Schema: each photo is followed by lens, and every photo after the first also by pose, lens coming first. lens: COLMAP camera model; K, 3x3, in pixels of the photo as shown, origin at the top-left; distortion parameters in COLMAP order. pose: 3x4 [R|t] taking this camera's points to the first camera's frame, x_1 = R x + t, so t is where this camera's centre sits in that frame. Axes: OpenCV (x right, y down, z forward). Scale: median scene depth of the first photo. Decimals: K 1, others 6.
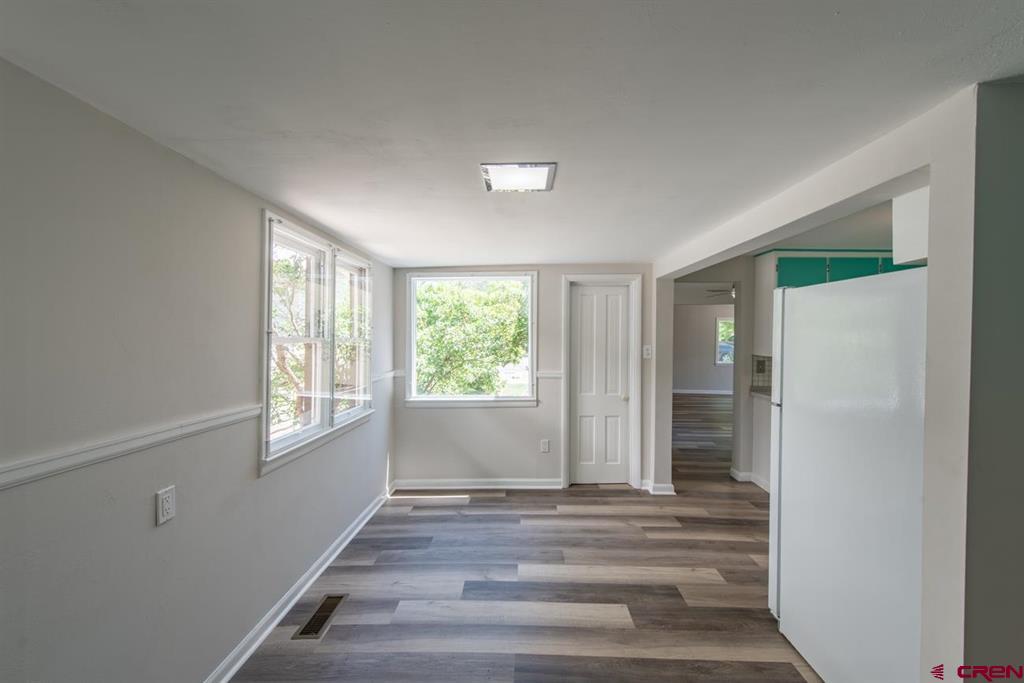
lens RADIAL K [[409.6, 0, 512.0], [0, 409.6, 341.5], [0, 0, 1]] dist [0.002113, 0.000032]
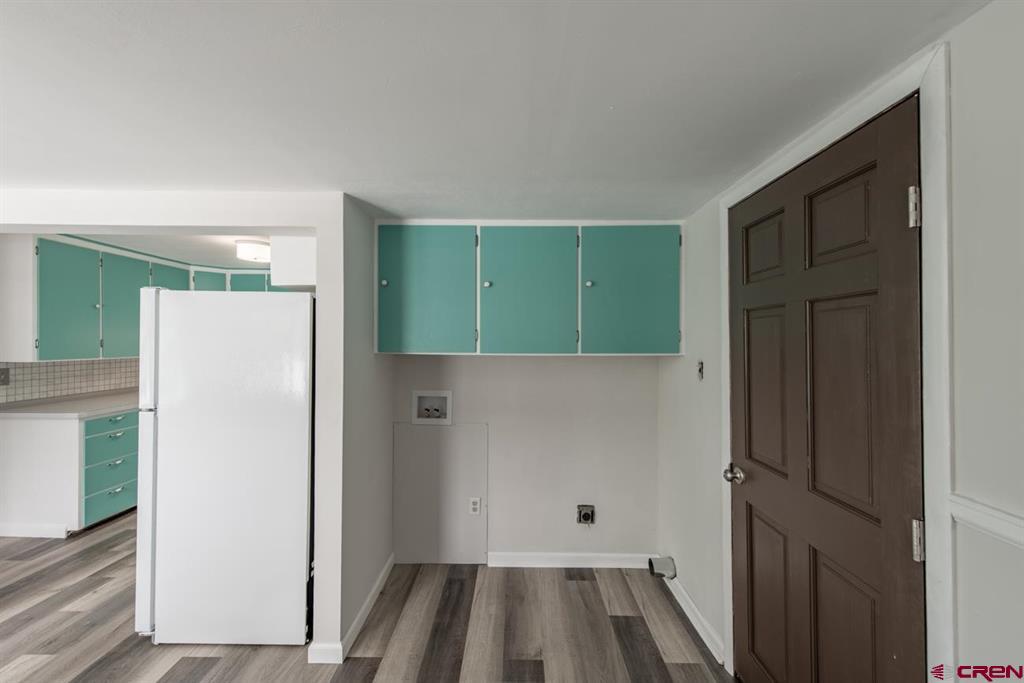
lens RADIAL K [[401.2, 0, 513.8], [0, 401.2, 341.0], [0, 0, 1]] dist [0.017284, -0.004576]
pose [[-0.019572, -0.010107, 0.999757, -0.188510], [0.007737, 0.999917, 0.010260, -0.005116], [-0.999779, 0.007936, -0.019493, 0.103814]]
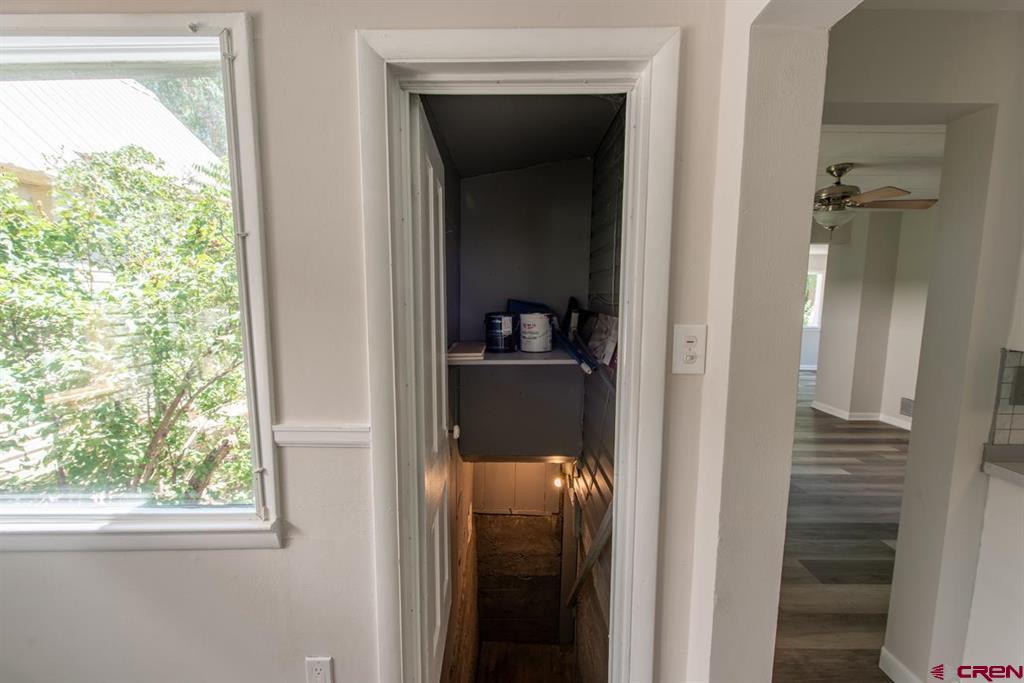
lens RADIAL K [[409.6, 0, 512.0], [0, 409.6, 341.5], [0, 0, 1]] dist [0.002113, 0.000032]
pose [[0.999600, -0.004061, 0.027995, 0.243423], [0.001216, 0.994893, 0.100924, -0.007441], [-0.028262, -0.100849, 0.994500, 0.861677]]
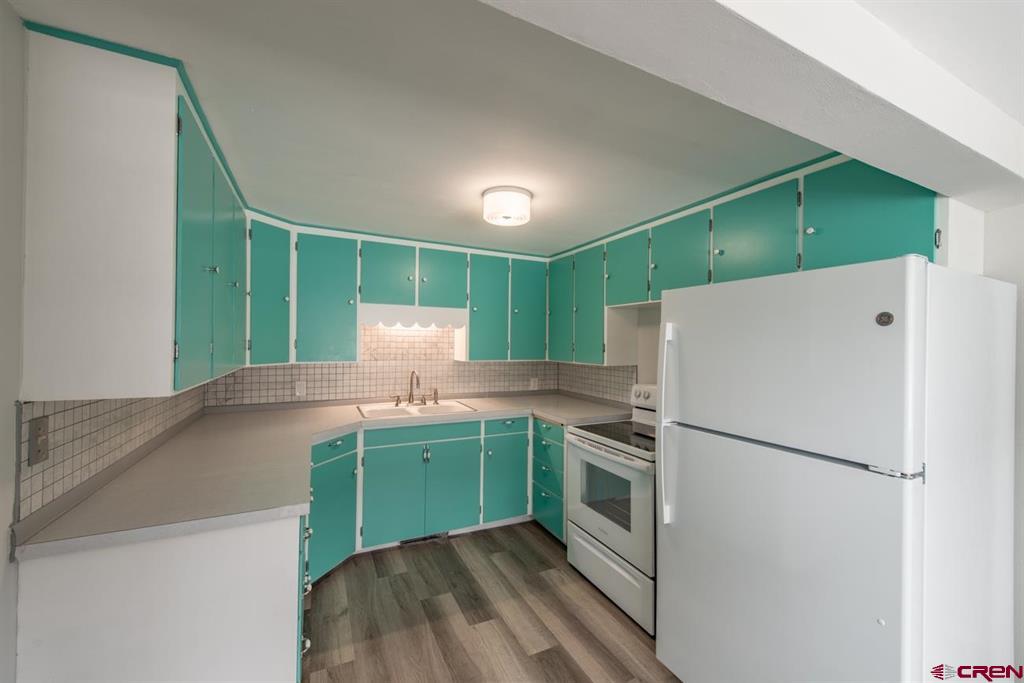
lens RADIAL K [[401.2, 0, 513.8], [0, 401.2, 341.0], [0, 0, 1]] dist [0.017284, -0.004576]
pose [[-0.468700, -0.011848, 0.883278, 0.263525], [-0.005459, 0.999930, 0.010516, -0.012932], [-0.883340, 0.000107, -0.468732, 1.047764]]
